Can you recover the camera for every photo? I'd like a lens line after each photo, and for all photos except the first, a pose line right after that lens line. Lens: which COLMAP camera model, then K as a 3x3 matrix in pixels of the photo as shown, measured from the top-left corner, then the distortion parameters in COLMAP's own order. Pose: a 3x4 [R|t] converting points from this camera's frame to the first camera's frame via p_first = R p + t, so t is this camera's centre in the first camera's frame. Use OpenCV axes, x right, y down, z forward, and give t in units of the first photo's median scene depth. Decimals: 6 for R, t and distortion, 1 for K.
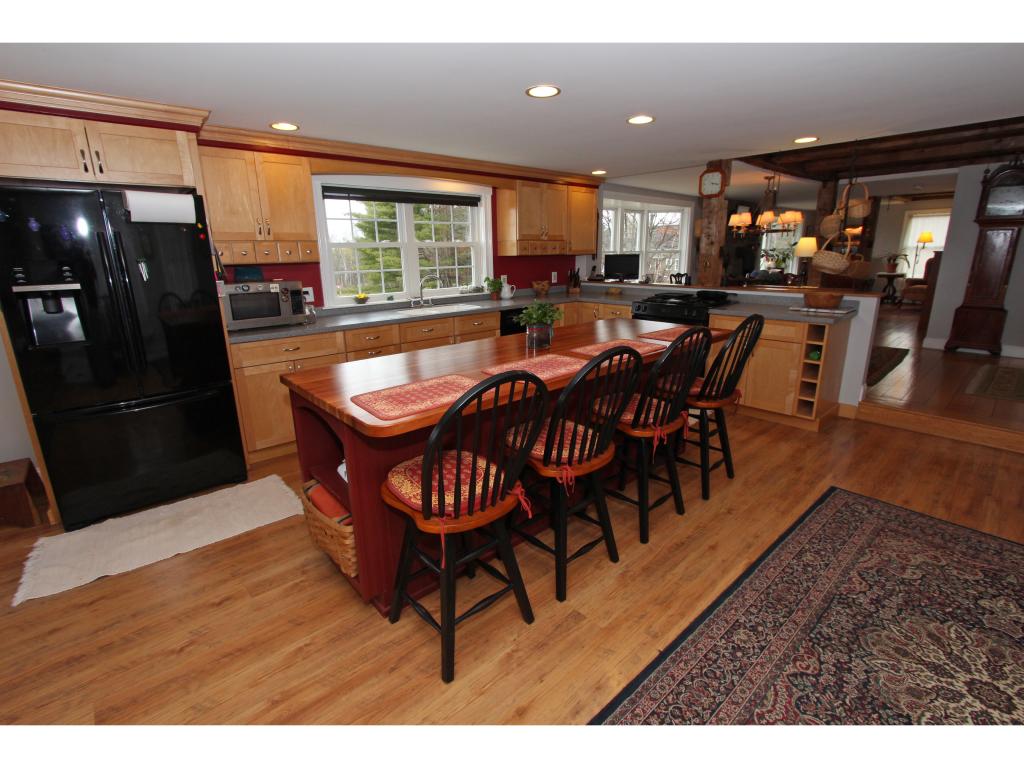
lens RADIAL K [[473.6, 0, 511.9], [0, 473.6, 373.7], [0, 0, 1]] dist [-0.025720, 0.005145]
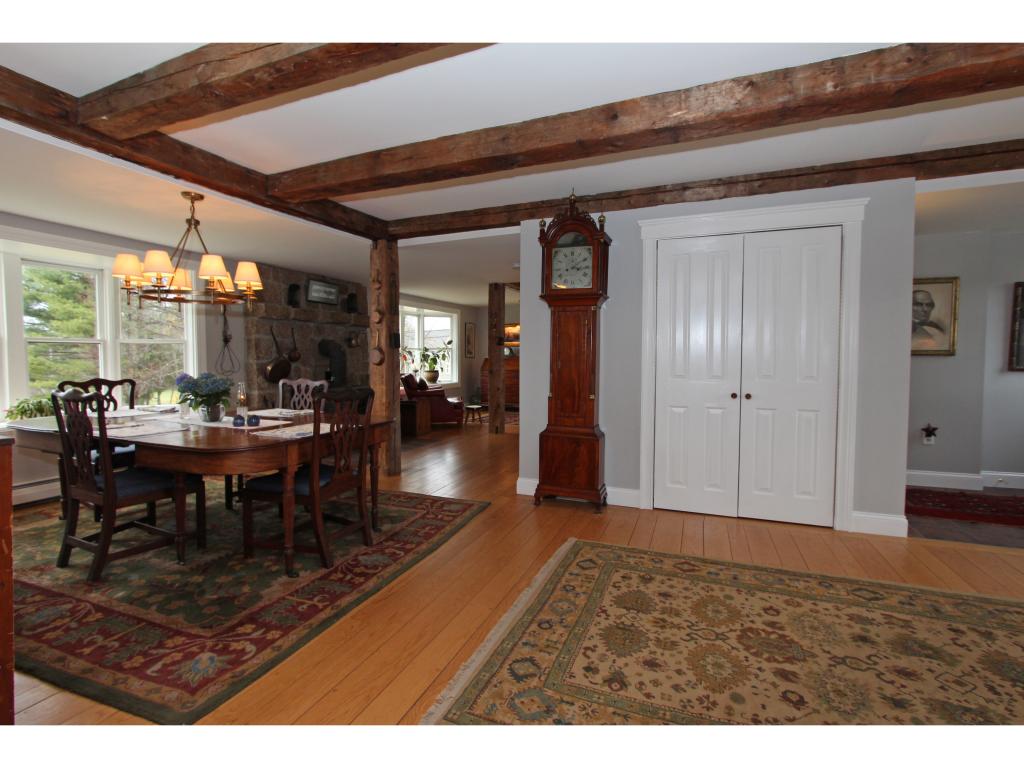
lens RADIAL K [[473.6, 0, 511.9], [0, 473.6, 373.7], [0, 0, 1]] dist [-0.025720, 0.005145]
pose [[0.896246, 0.005007, 0.443529, 0.662842], [0.090455, 0.976860, -0.193811, -0.101342], [-0.434236, 0.213822, 0.875054, 0.458536]]
